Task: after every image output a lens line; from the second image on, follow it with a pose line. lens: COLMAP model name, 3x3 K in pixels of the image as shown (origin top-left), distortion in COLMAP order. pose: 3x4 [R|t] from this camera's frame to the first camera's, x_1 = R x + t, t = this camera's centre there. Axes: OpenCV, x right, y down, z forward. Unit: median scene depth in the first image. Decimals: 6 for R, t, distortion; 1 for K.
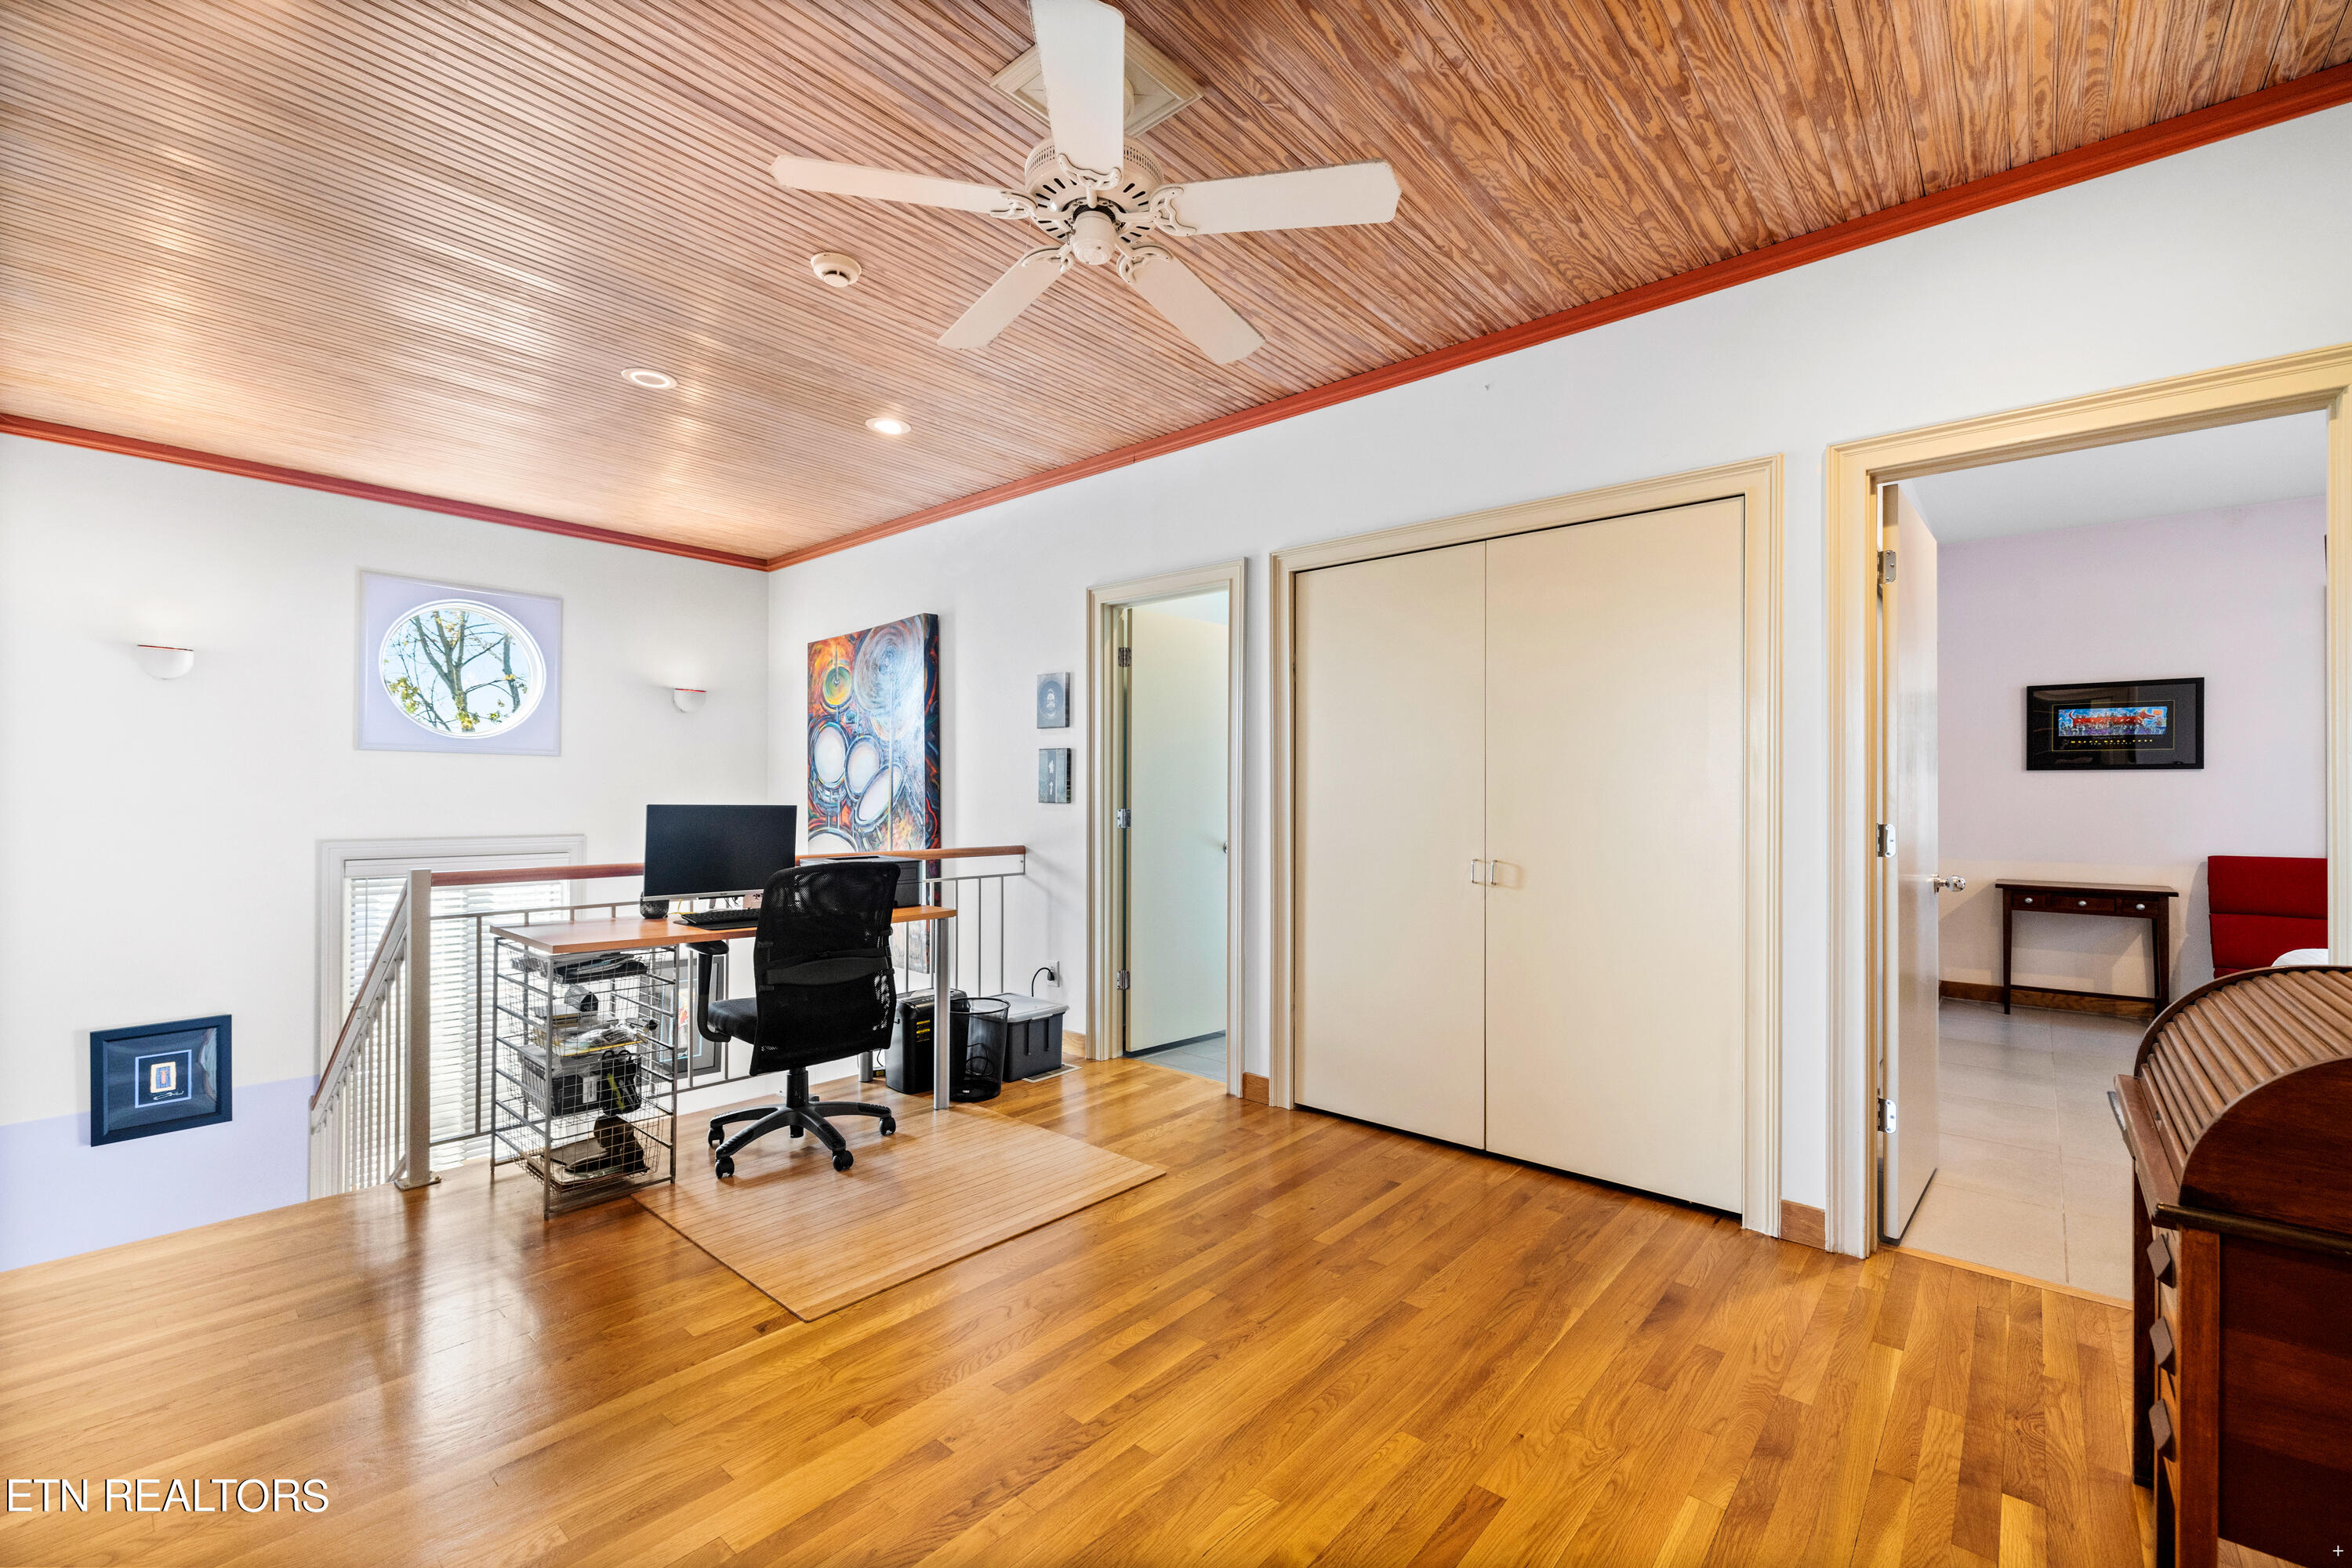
lens RADIAL K [[992.0, 0, 1177.6], [0, 992.0, 790.9], [0, 0, 1]] dist [0.003520, 0.000272]
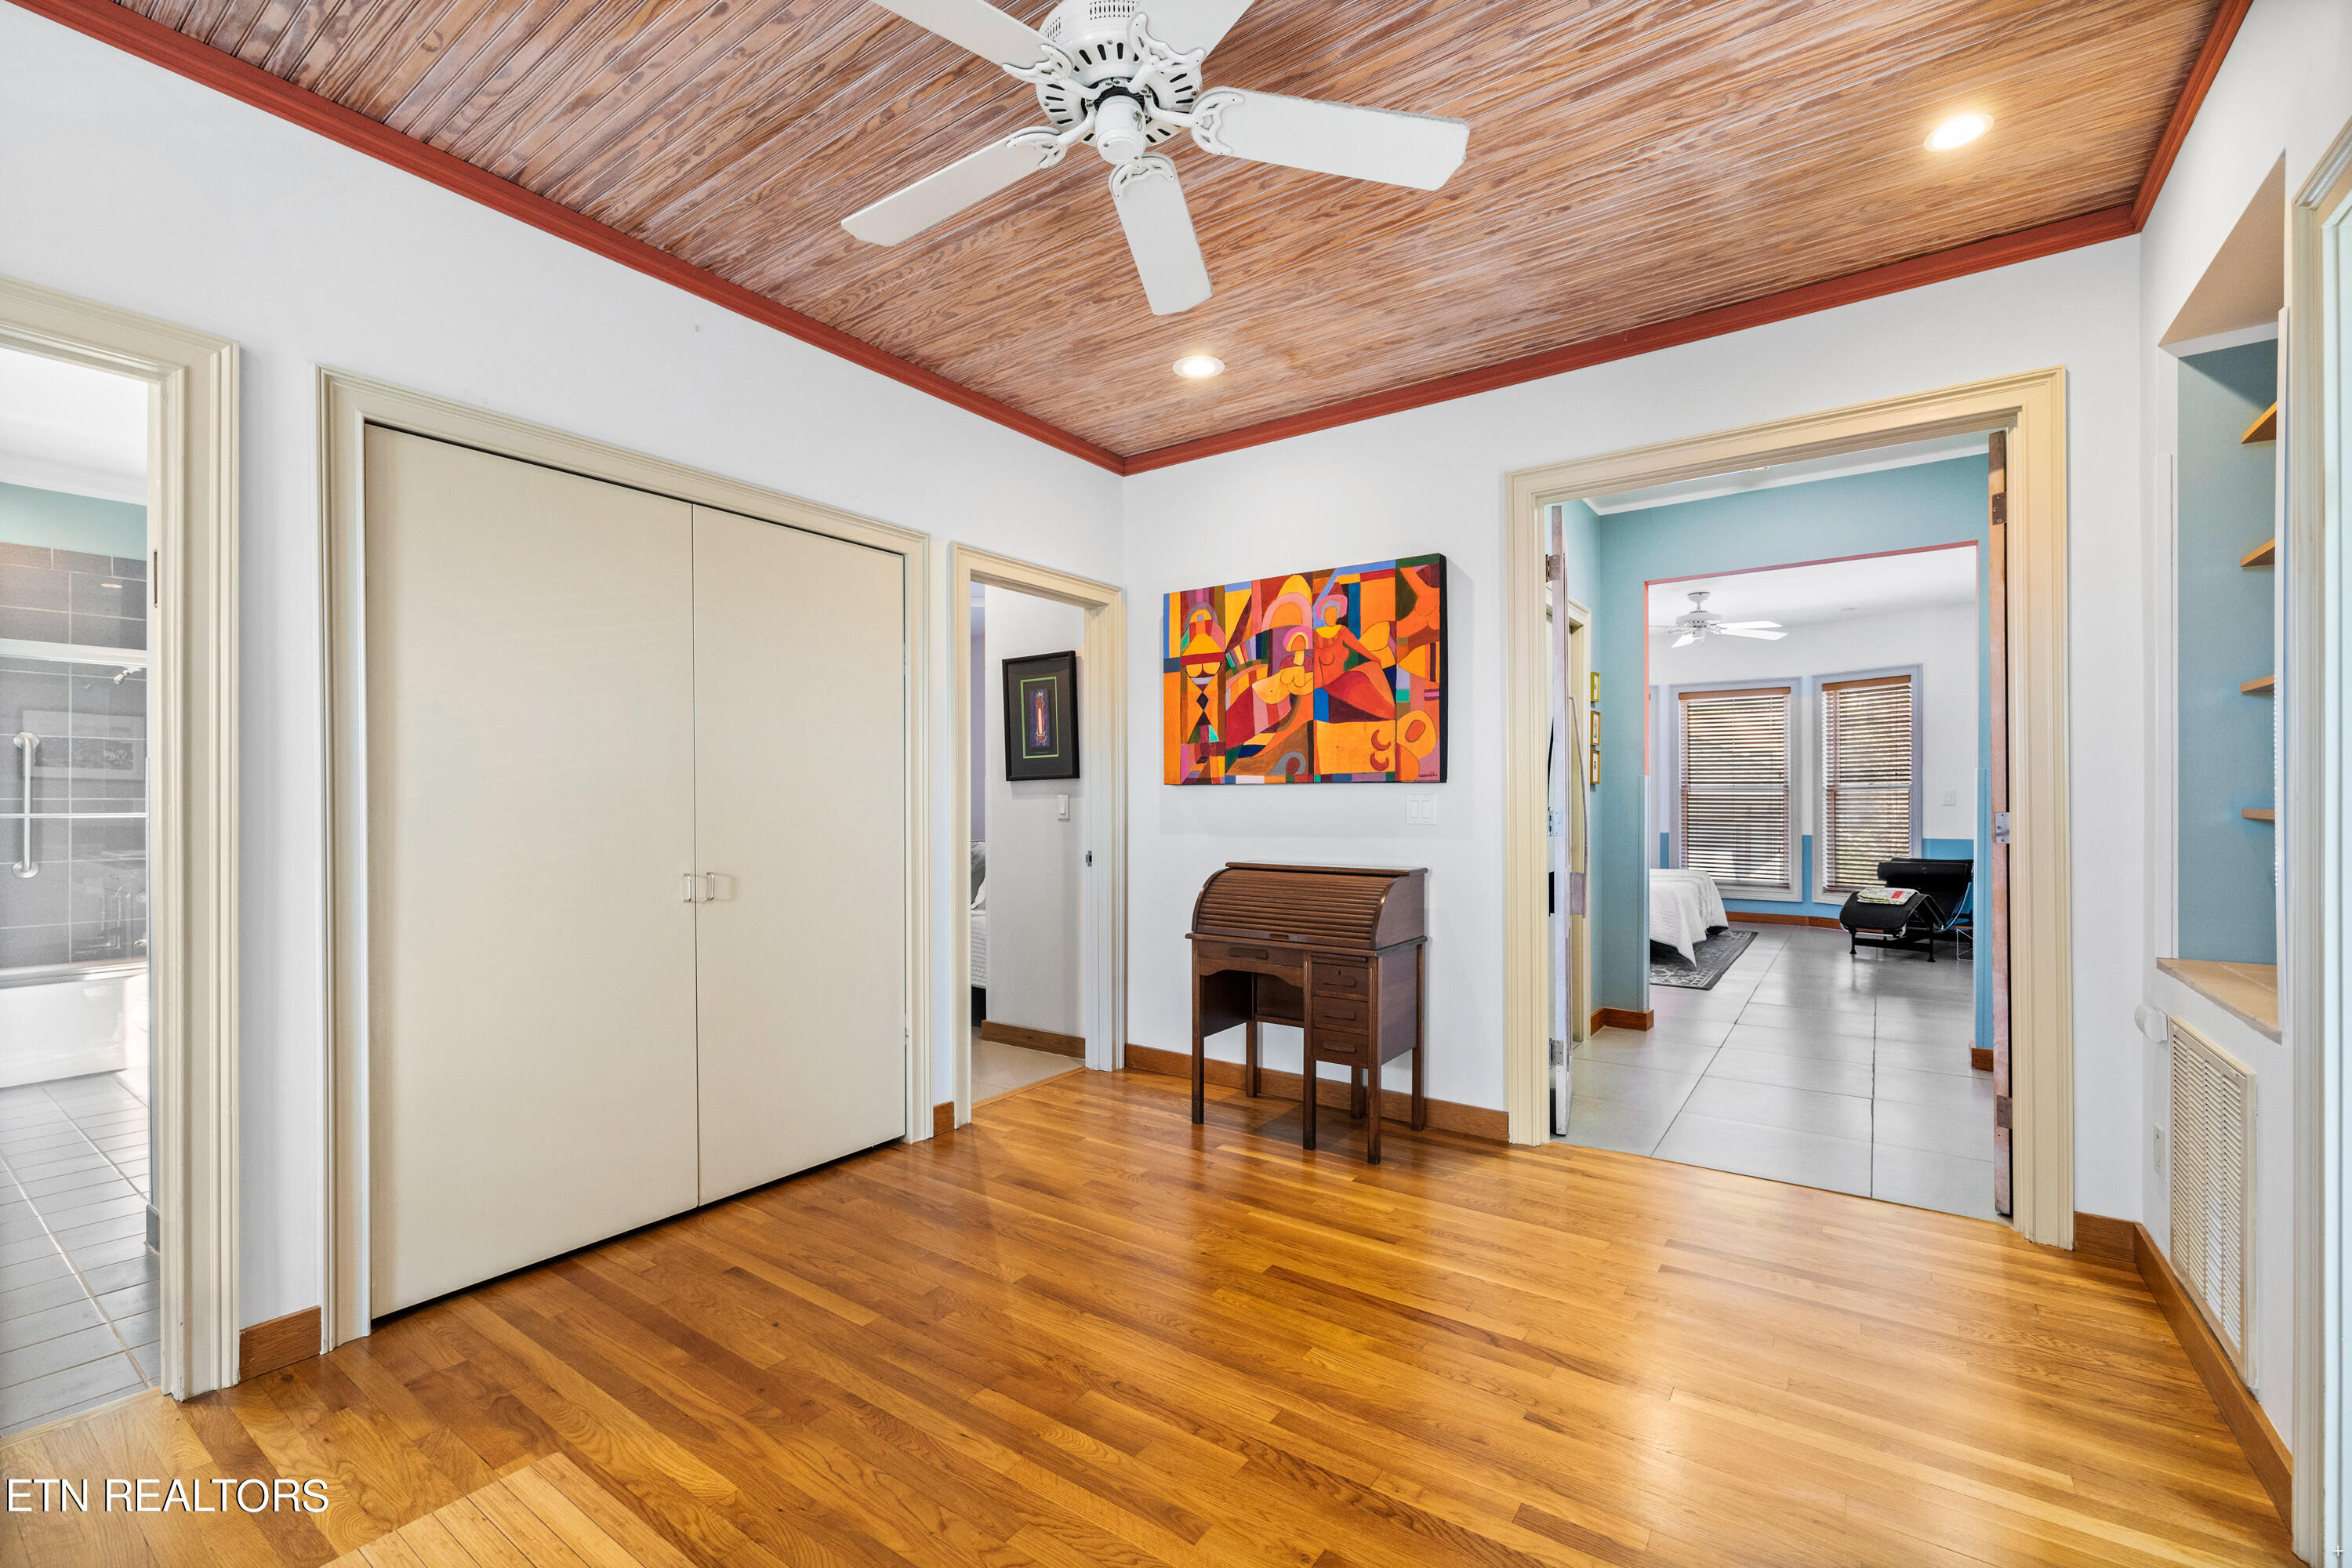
lens RADIAL K [[992.0, 0, 1173.1], [0, 992.0, 795.4], [0, 0, 1]] dist [0.003520, 0.000272]
pose [[-0.093515, -0.001962, 0.995616, -0.640667], [-0.002707, 0.999995, 0.001717, -0.000978], [-0.995614, -0.002534, -0.093519, 0.718851]]
